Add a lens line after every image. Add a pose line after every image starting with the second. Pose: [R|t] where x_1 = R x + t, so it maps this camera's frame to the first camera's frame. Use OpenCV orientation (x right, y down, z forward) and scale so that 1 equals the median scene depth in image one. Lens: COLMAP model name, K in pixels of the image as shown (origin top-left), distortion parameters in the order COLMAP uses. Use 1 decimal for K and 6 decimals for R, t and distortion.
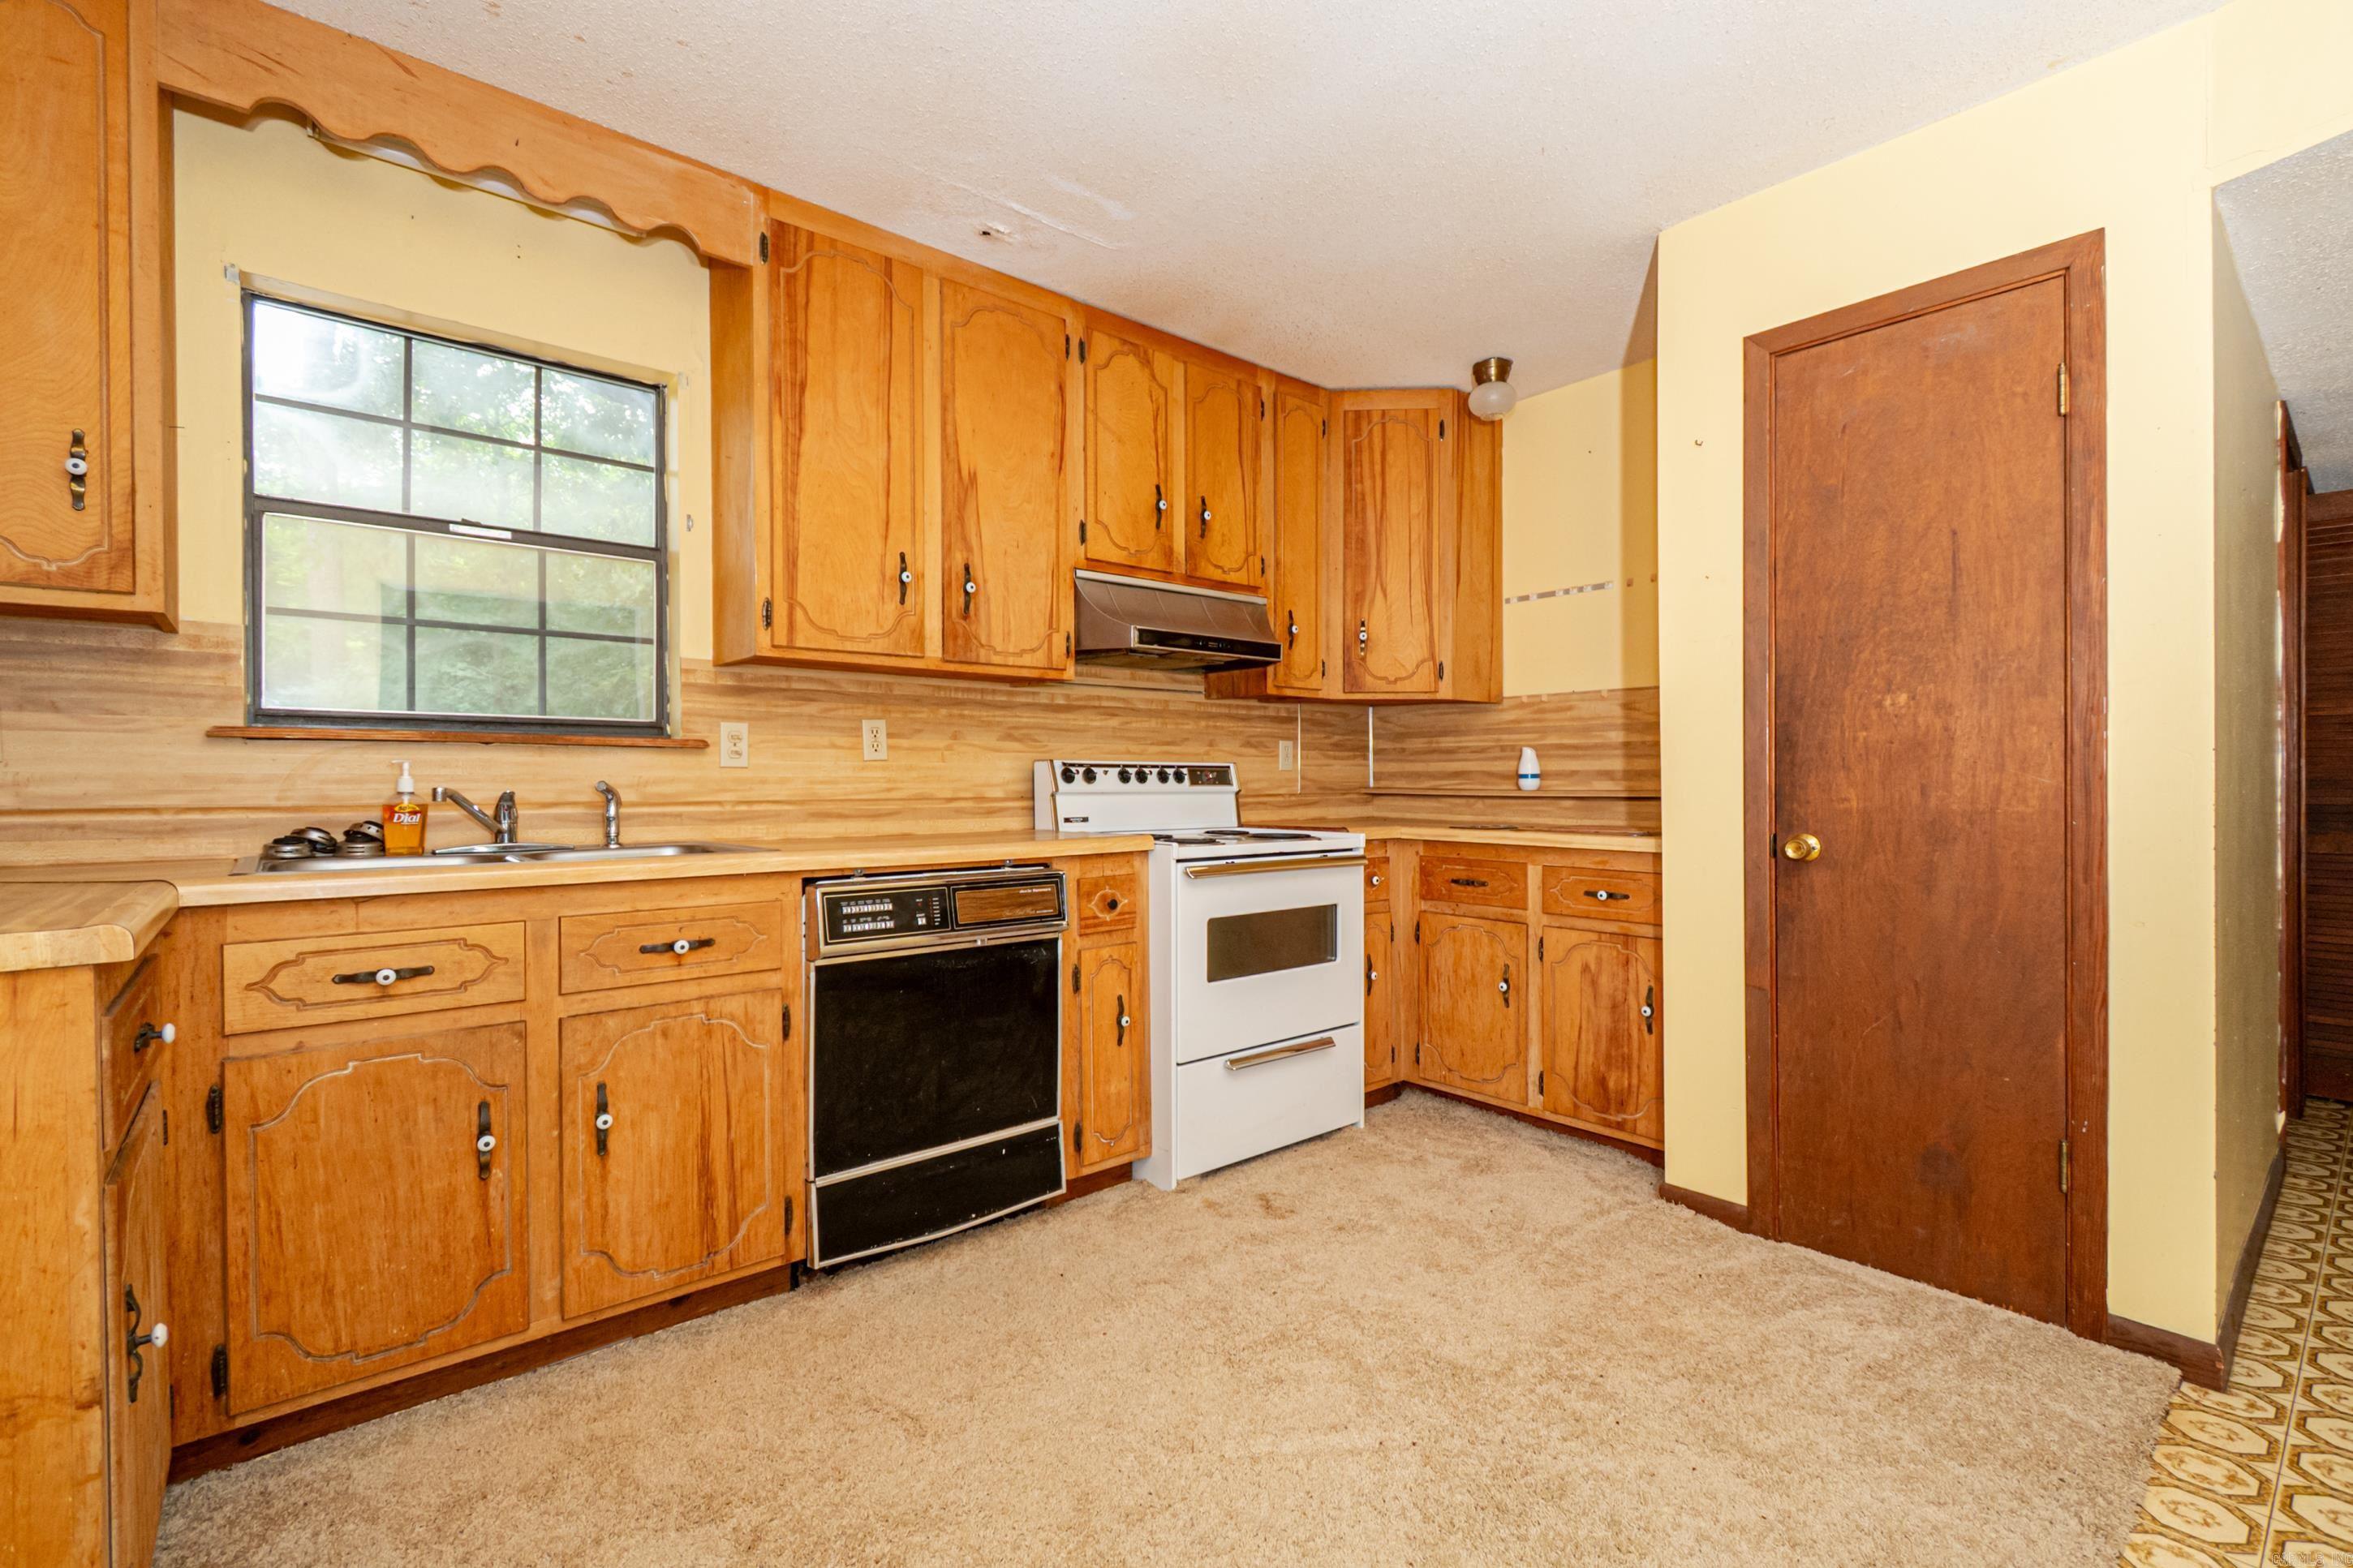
lens RADIAL K [[1041.9, 0, 1225.5], [0, 1041.9, 777.3], [0, 0, 1]] dist [0.006269, -0.003949]
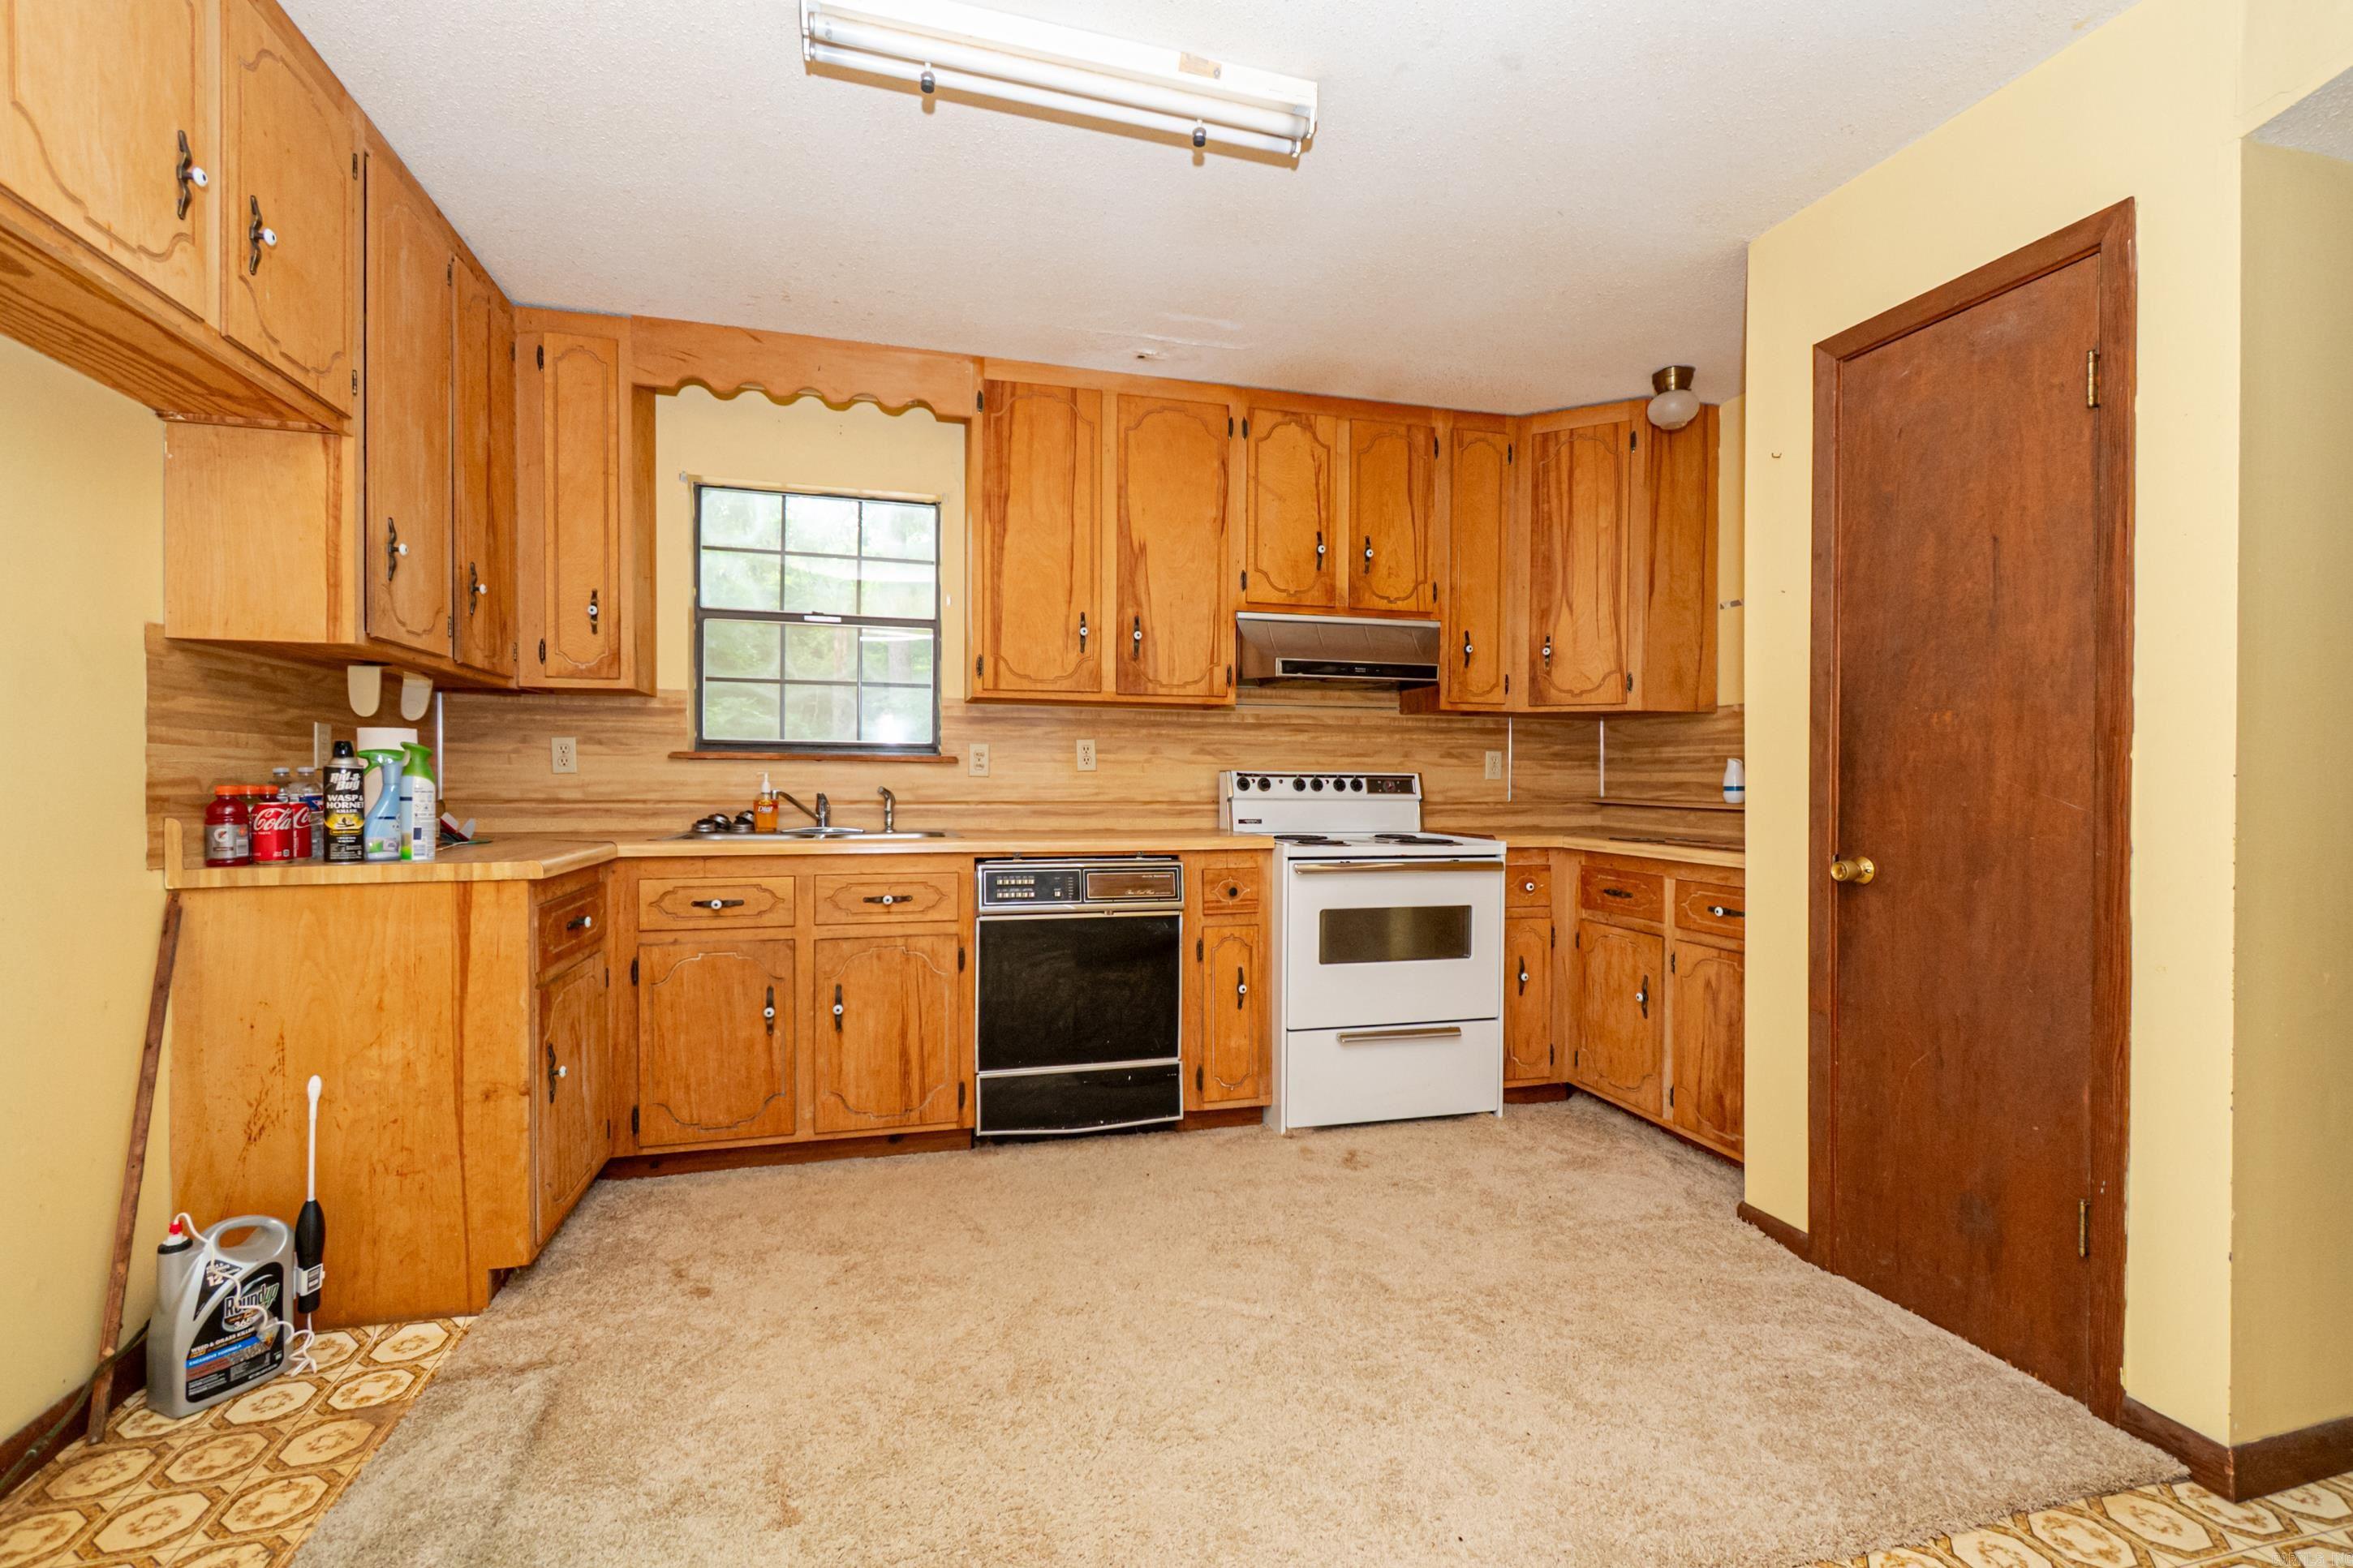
lens RADIAL K [[1041.9, 0, 1209.4], [0, 1041.9, 781.4], [0, 0, 1]] dist [0.006269, -0.003949]
pose [[0.909170, 0.010513, -0.416292, 0.412026], [-0.008561, 0.999942, 0.006556, -0.016143], [0.416337, -0.002397, 0.909207, -0.128735]]
